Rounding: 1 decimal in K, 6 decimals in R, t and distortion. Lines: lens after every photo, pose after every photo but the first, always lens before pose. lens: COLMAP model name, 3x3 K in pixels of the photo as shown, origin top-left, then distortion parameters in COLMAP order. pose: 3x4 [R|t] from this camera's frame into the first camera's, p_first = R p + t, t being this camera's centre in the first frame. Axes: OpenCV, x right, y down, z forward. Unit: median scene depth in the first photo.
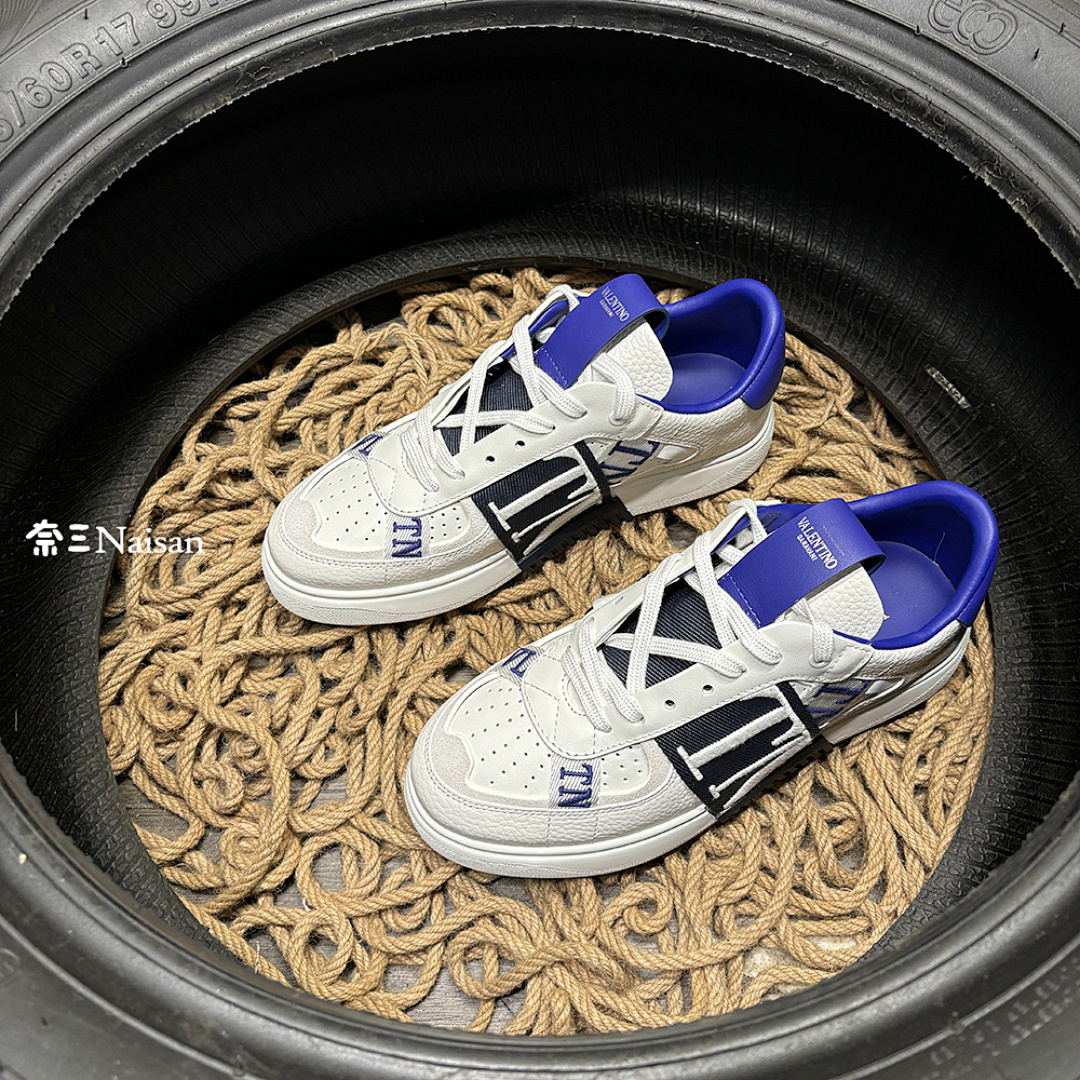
lens RADIAL K [[1130.0, 0, 540.0], [0, 1130.0, 540.0], [0, 0, 1]] dist [0.007086, -0.008361]
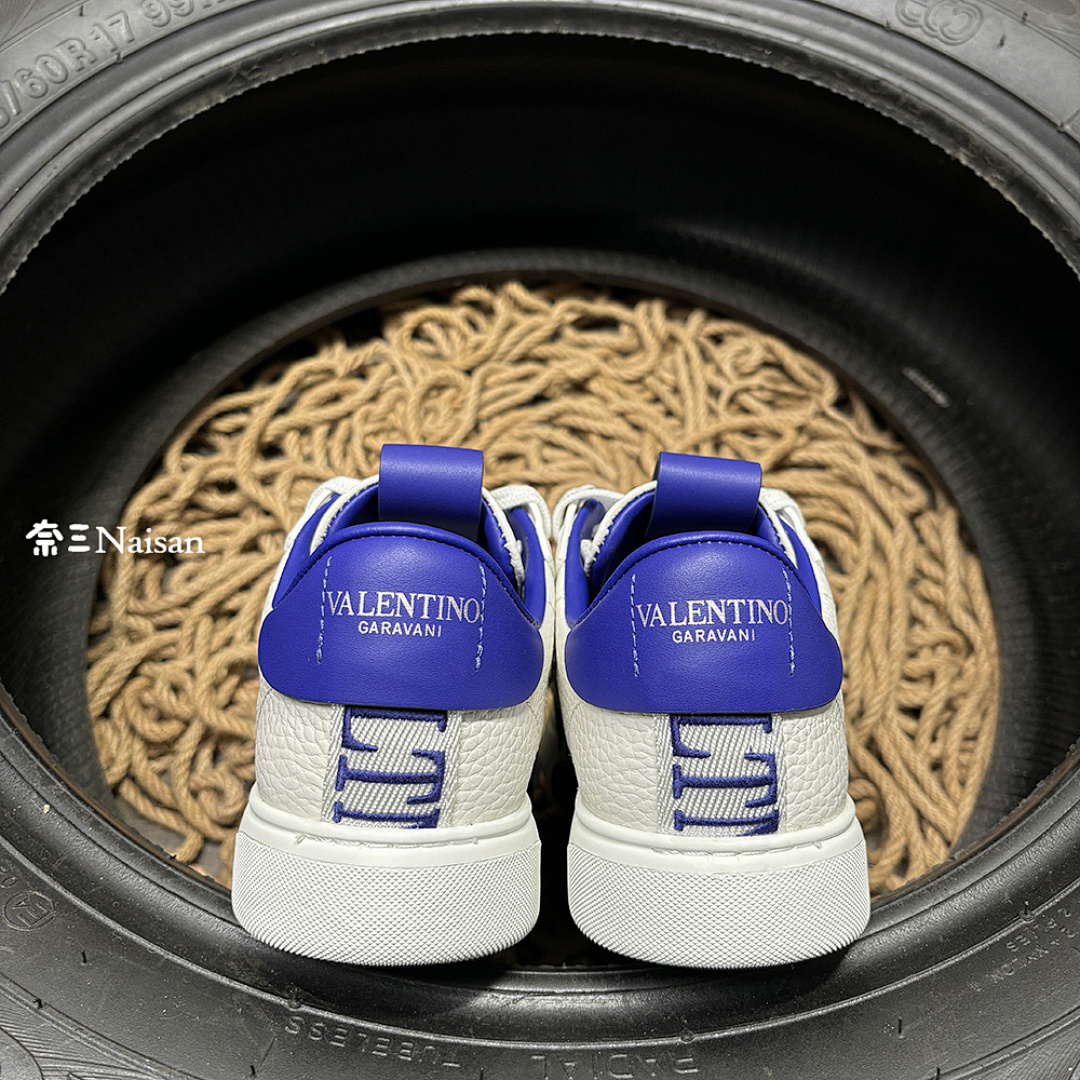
lens RADIAL K [[1146.6, 0, 556.7], [0, 1146.6, 538.1], [0, 0, 1]] dist [-0.005494, -0.011703]
pose [[0.997412, -0.032872, 0.063943, -0.051119], [0.038266, 0.995642, -0.085049, 0.091760], [-0.060869, 0.087276, 0.994323, 0.002527]]
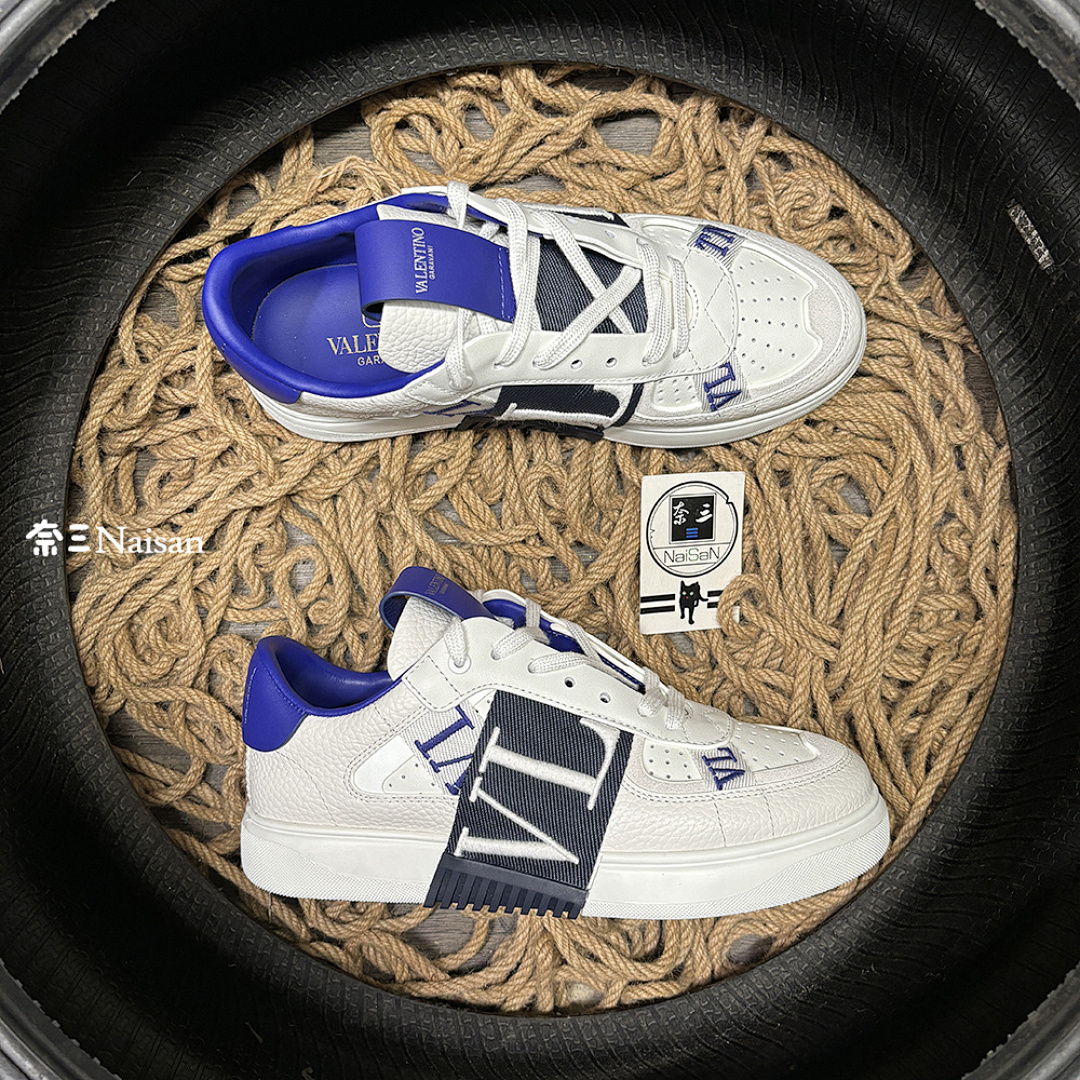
lens RADIAL K [[1137.2, 0, 530.7], [0, 1137.2, 557.5], [0, 0, 1]] dist [-0.009045, 0.012138]
pose [[0.999741, 0.010345, -0.020273, 0.019913], [0.001178, 0.866023, 0.500003, -0.412252], [0.022730, -0.499897, 0.865786, 0.192397]]
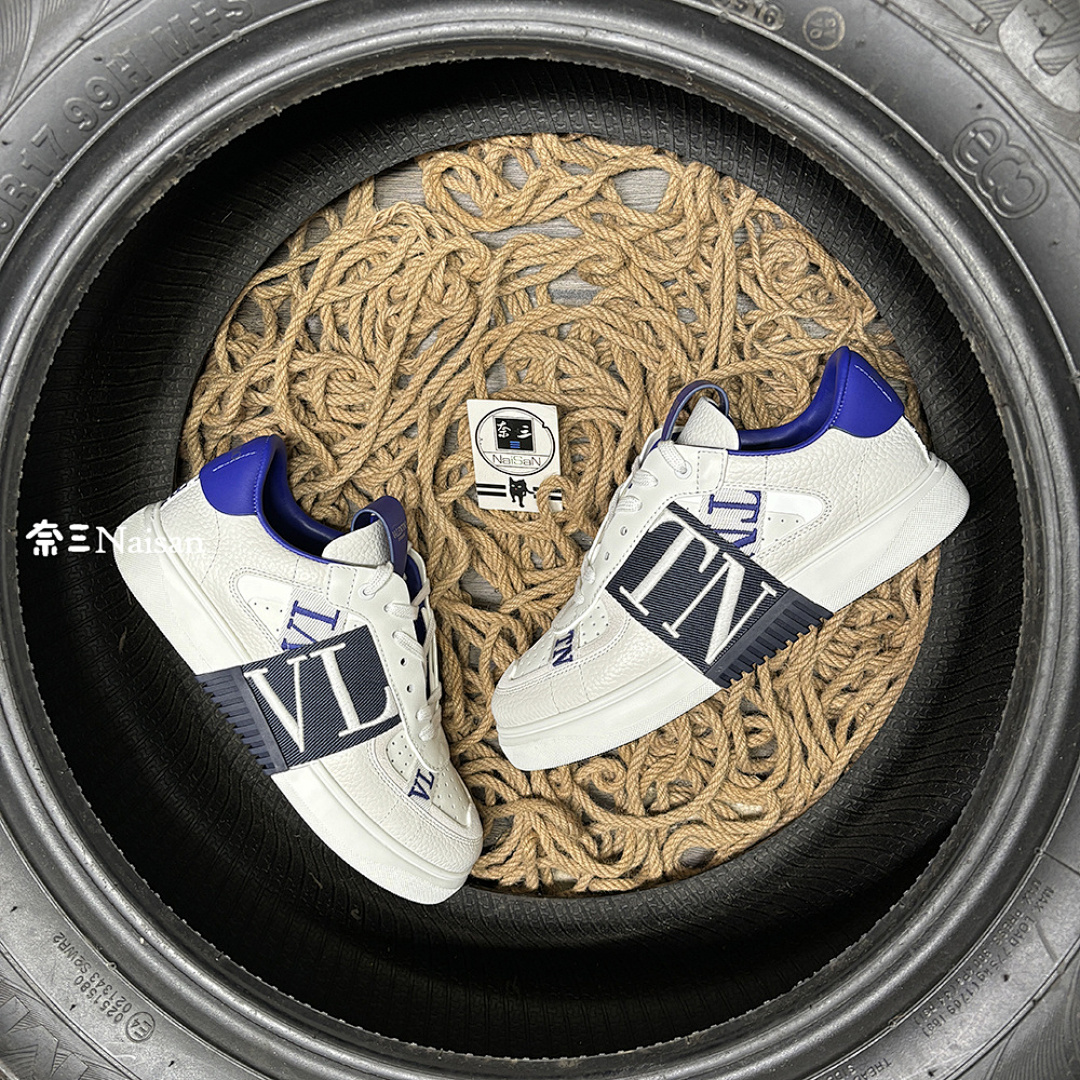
lens RADIAL K [[1130.0, 0, 540.0], [0, 1130.0, 540.0], [0, 0, 1]] dist [0.007086, -0.008361]
pose [[0.988948, 0.080696, -0.124381, 0.151199], [0.017491, 0.769553, 0.638344, -0.690553], [0.147229, -0.633464, 0.759636, 0.132556]]
